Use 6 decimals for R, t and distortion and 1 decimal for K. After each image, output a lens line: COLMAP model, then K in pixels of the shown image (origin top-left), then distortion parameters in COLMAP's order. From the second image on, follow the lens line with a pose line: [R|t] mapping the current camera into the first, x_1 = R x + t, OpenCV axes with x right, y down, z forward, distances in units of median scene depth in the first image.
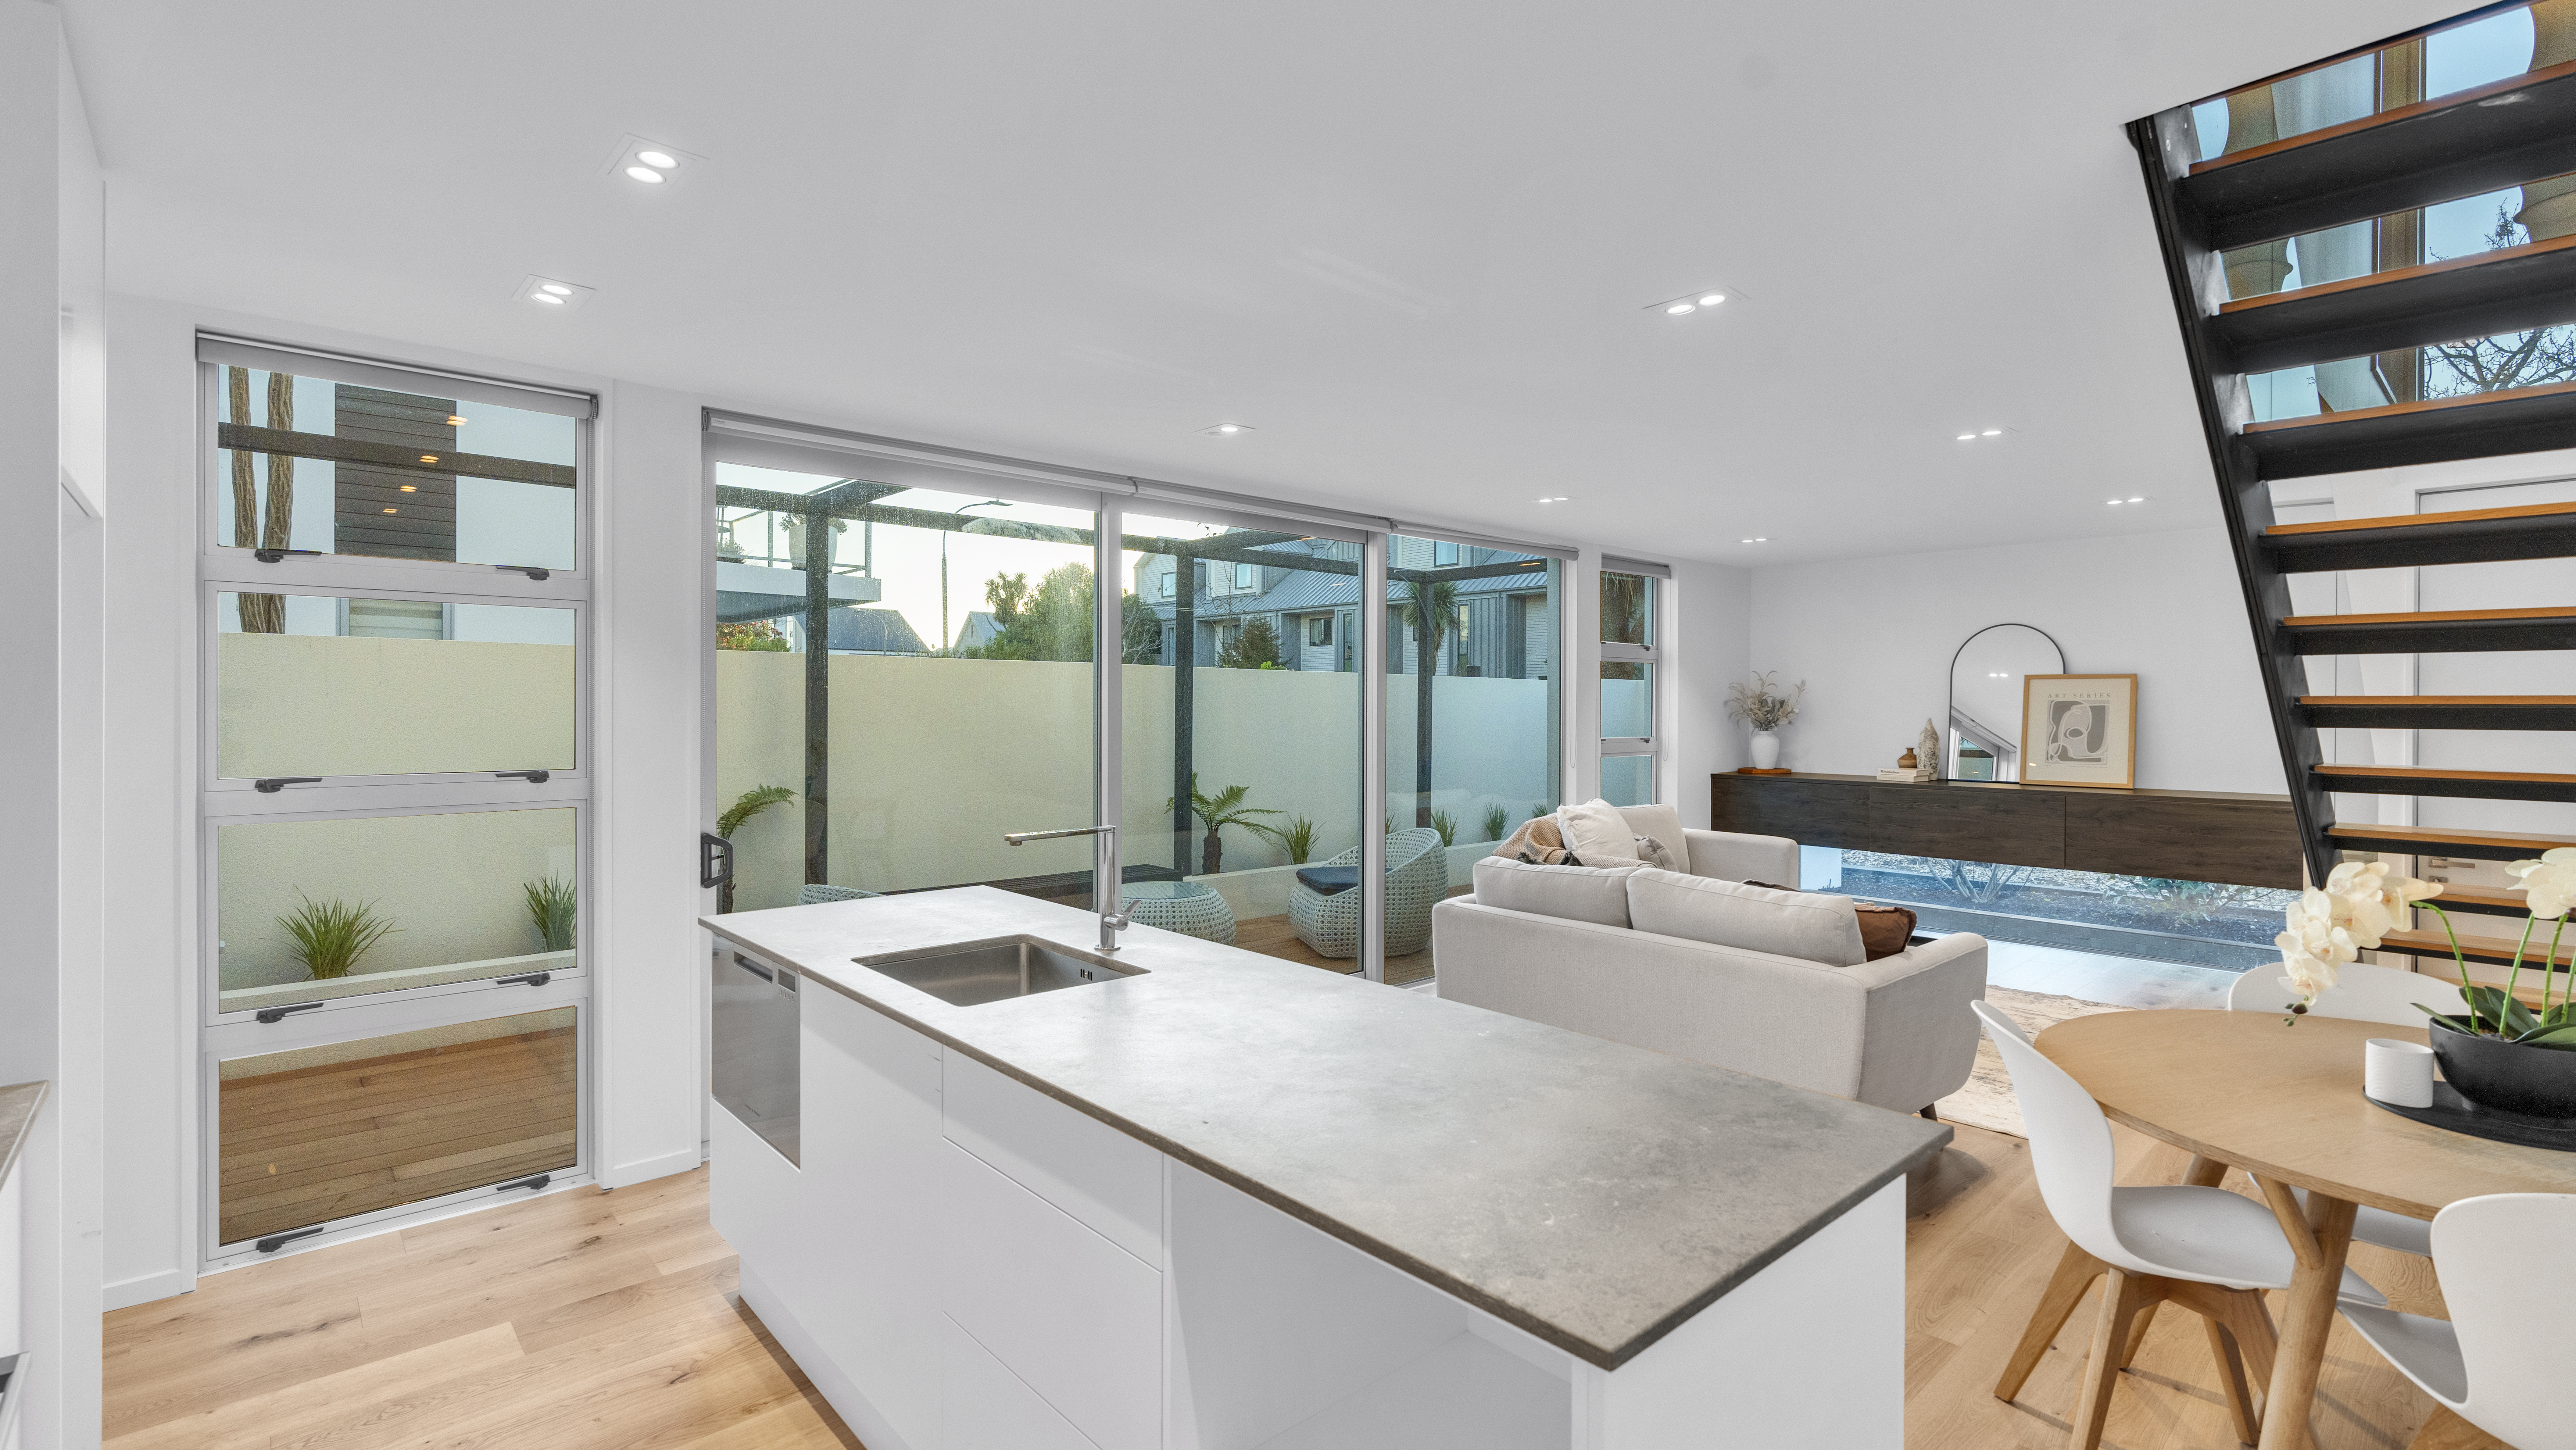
lens RADIAL K [[1172.4, 0, 1288.0], [0, 1172.4, 725.0], [0, 0, 1]] dist [0.000778, 0.000168]
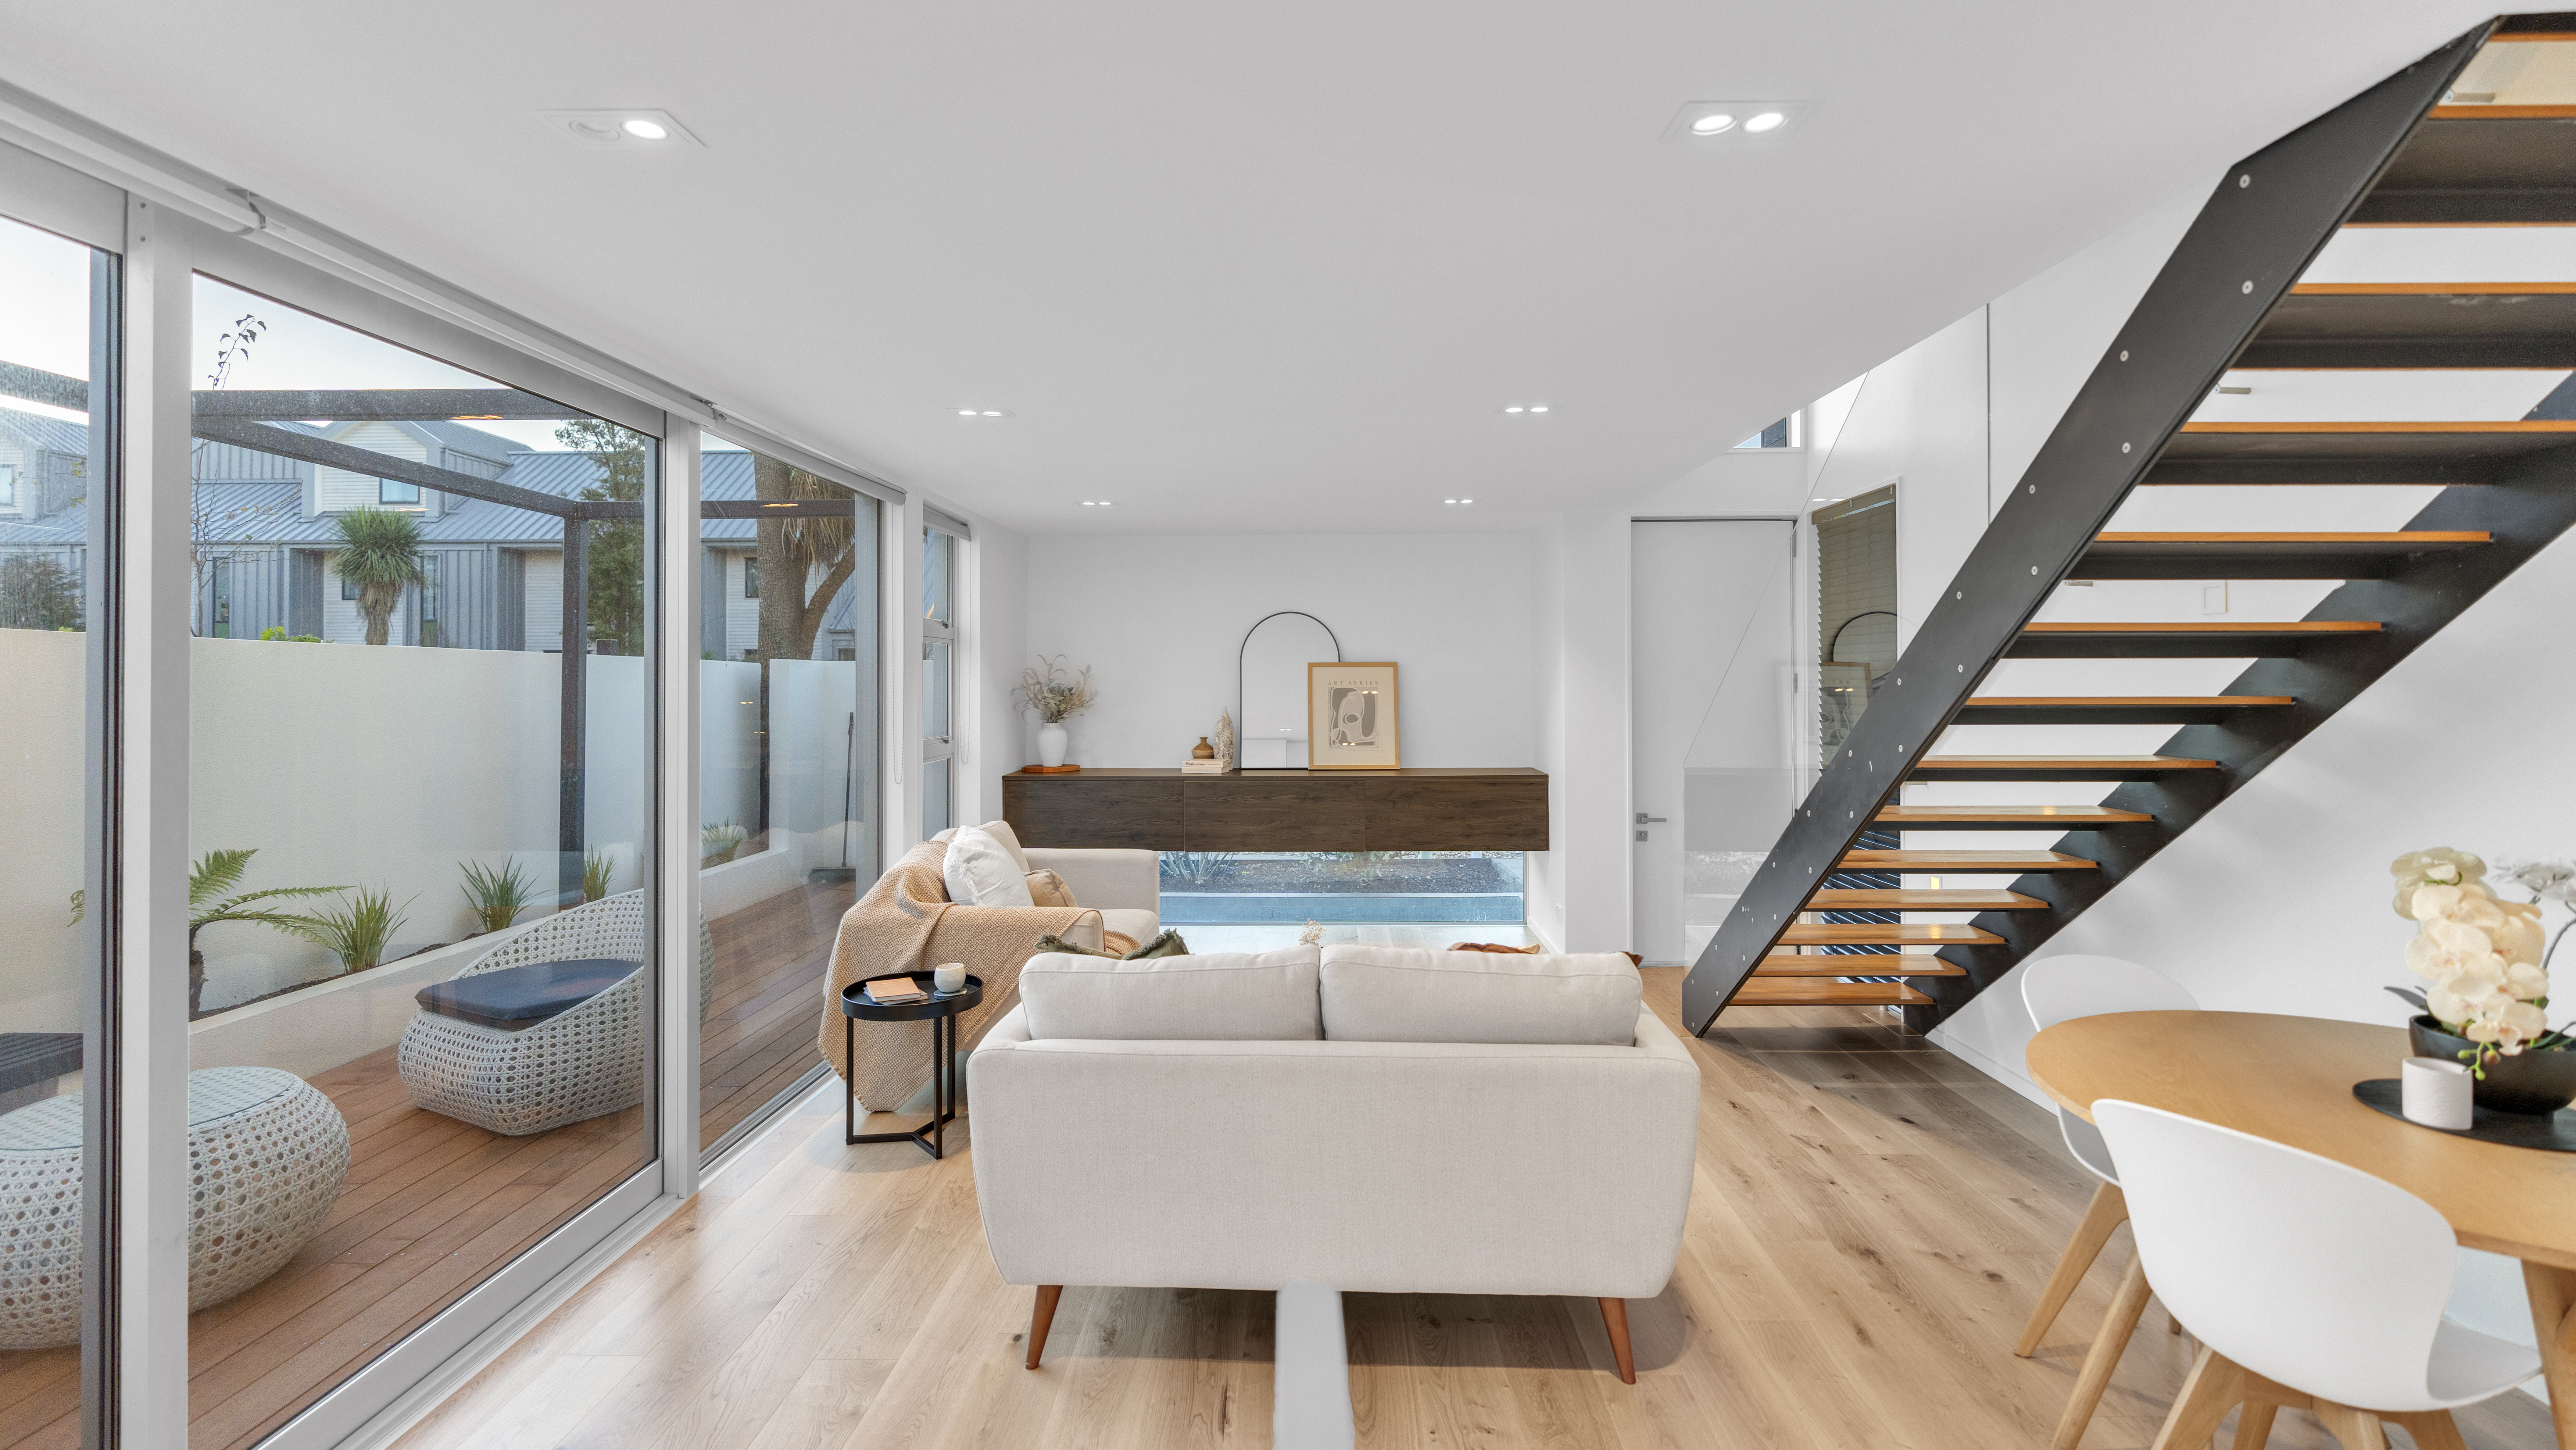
lens RADIAL K [[1178.2, 0, 1295.8], [0, 1178.2, 683.1], [0, 0, 1]] dist [-0.004631, 0.004224]
pose [[0.686640, -0.007370, 0.726961, -0.125858], [0.018161, 0.999810, -0.007018, -0.017831], [-0.726771, 0.018021, 0.686643, 0.305004]]
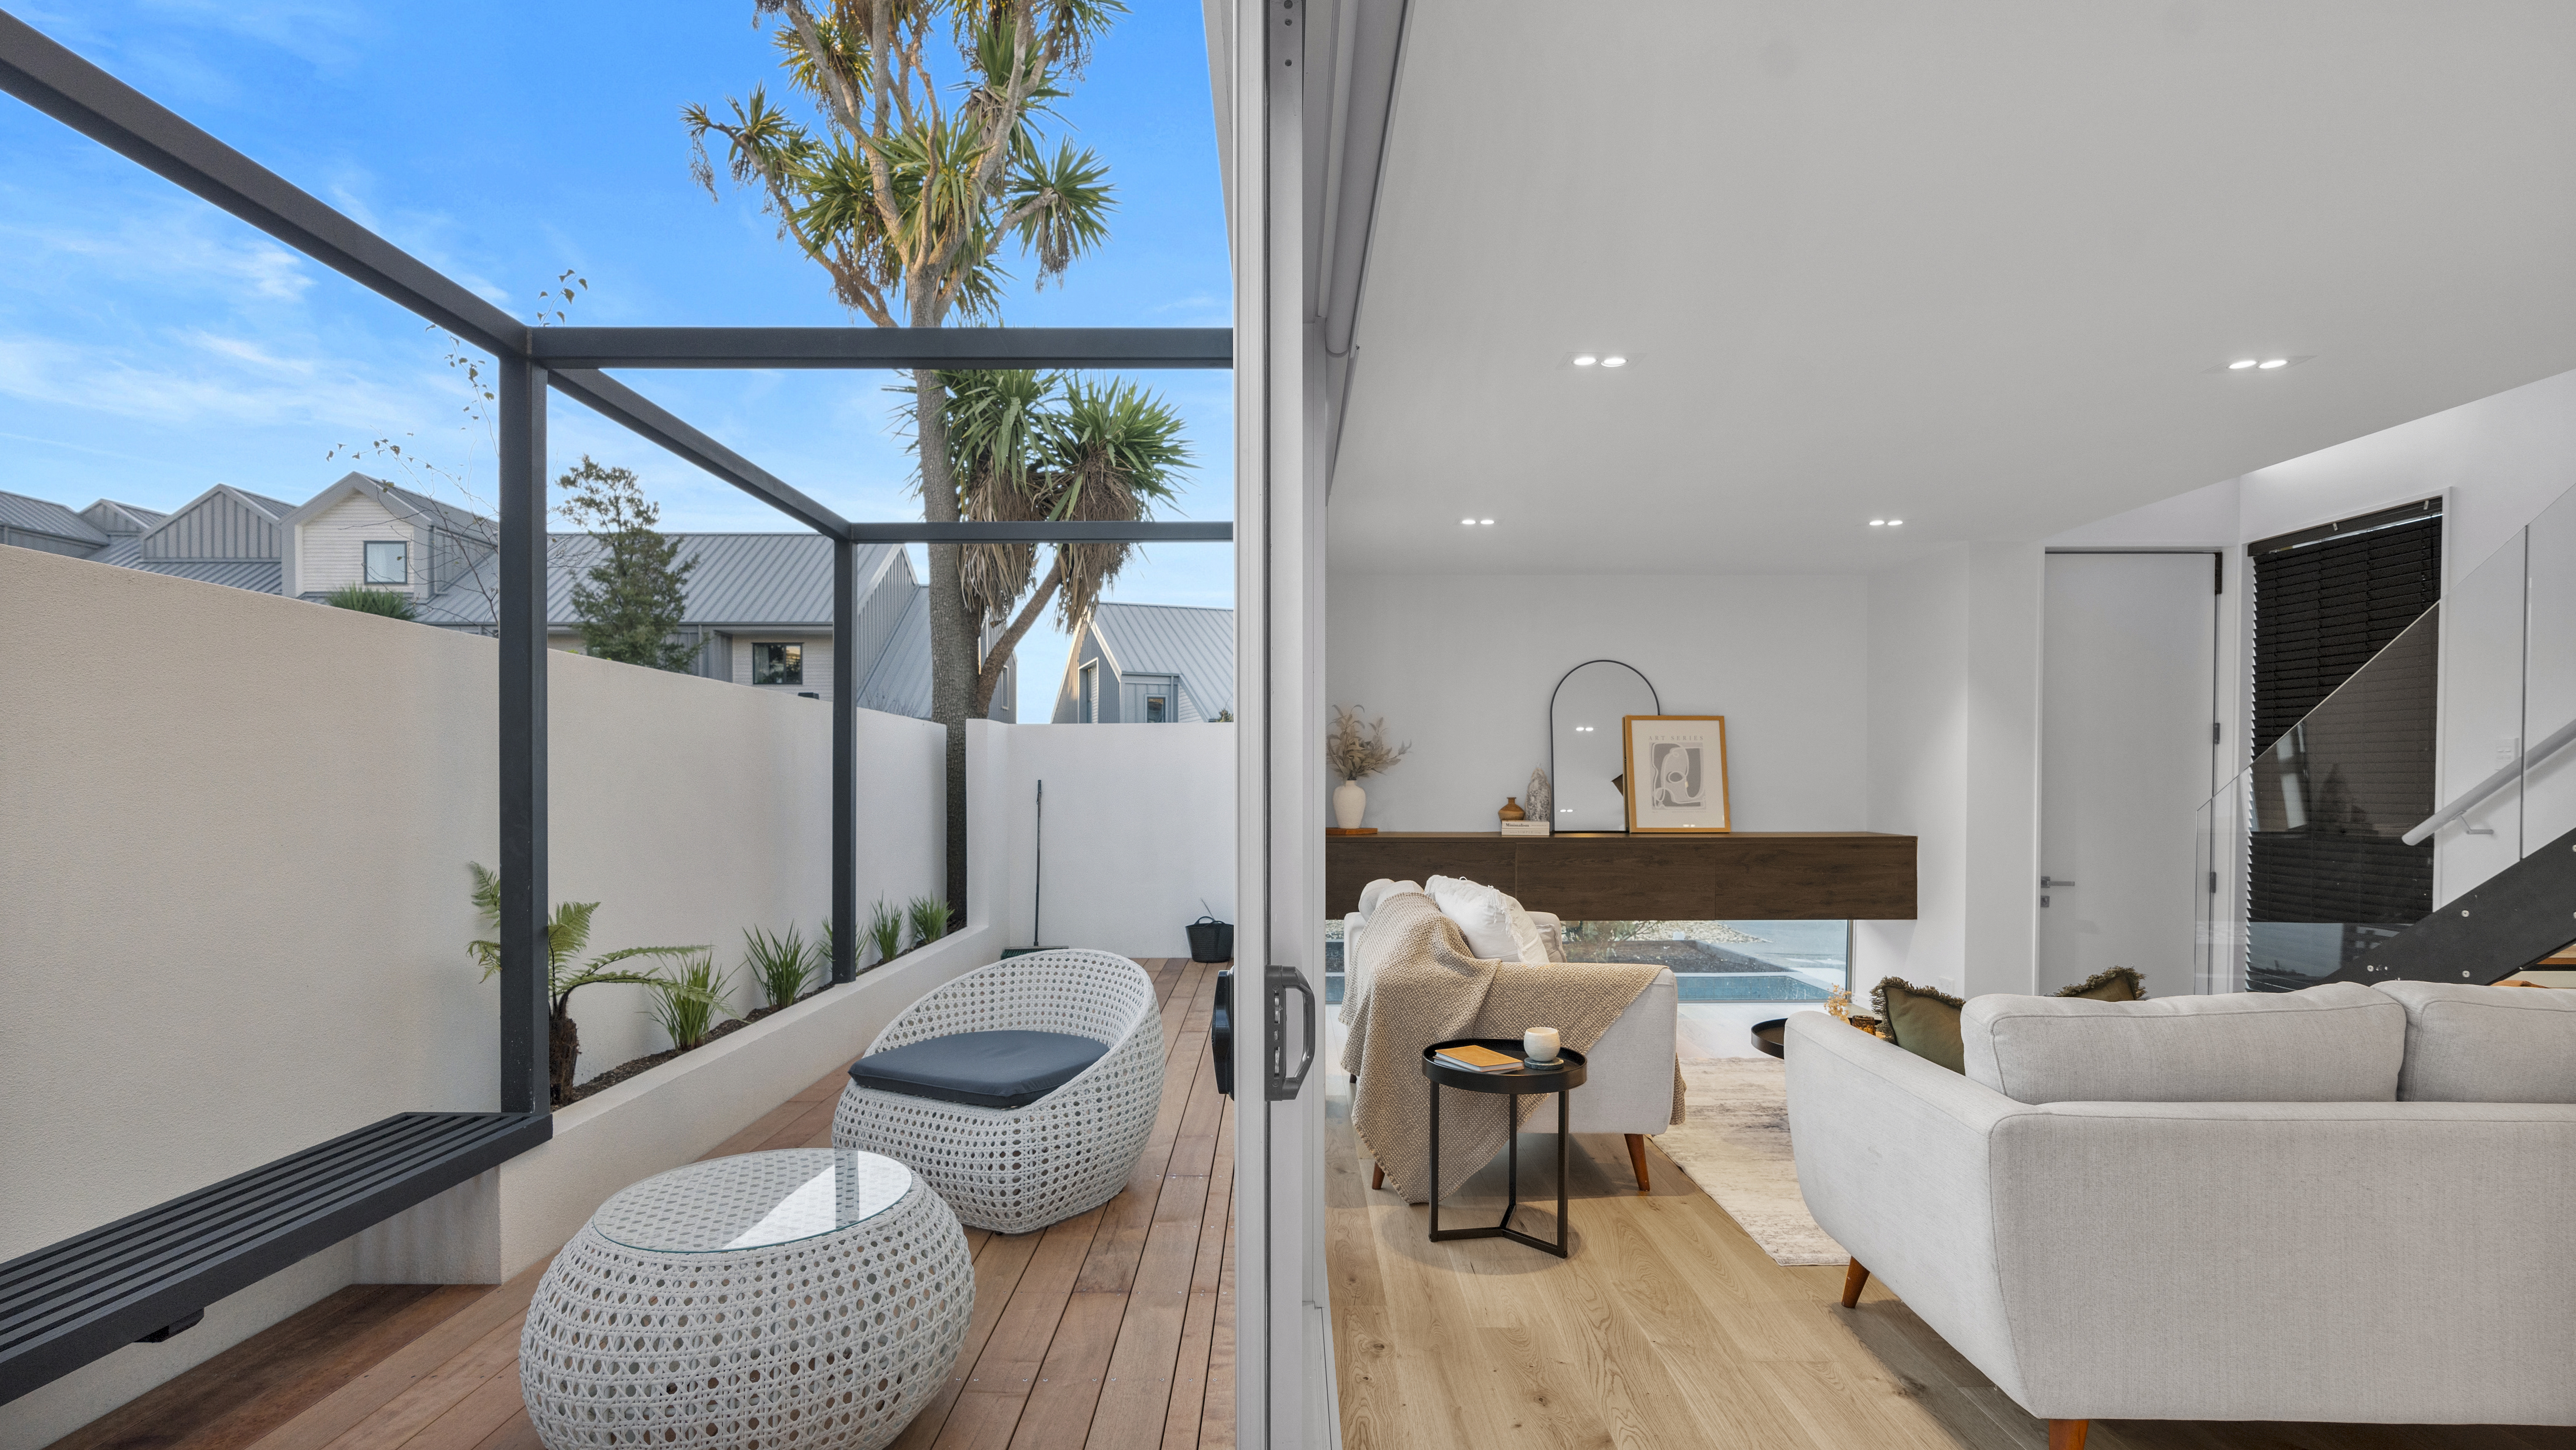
lens RADIAL K [[1177.8, 0, 1279.8], [0, 1177.8, 813.8], [0, 0, 1]] dist [-0.000970, -0.000089]
pose [[0.666514, -0.022872, 0.745142, -0.255702], [0.014392, 0.999738, 0.017813, 0.014678], [-0.745354, -0.001149, 0.666668, 0.586231]]
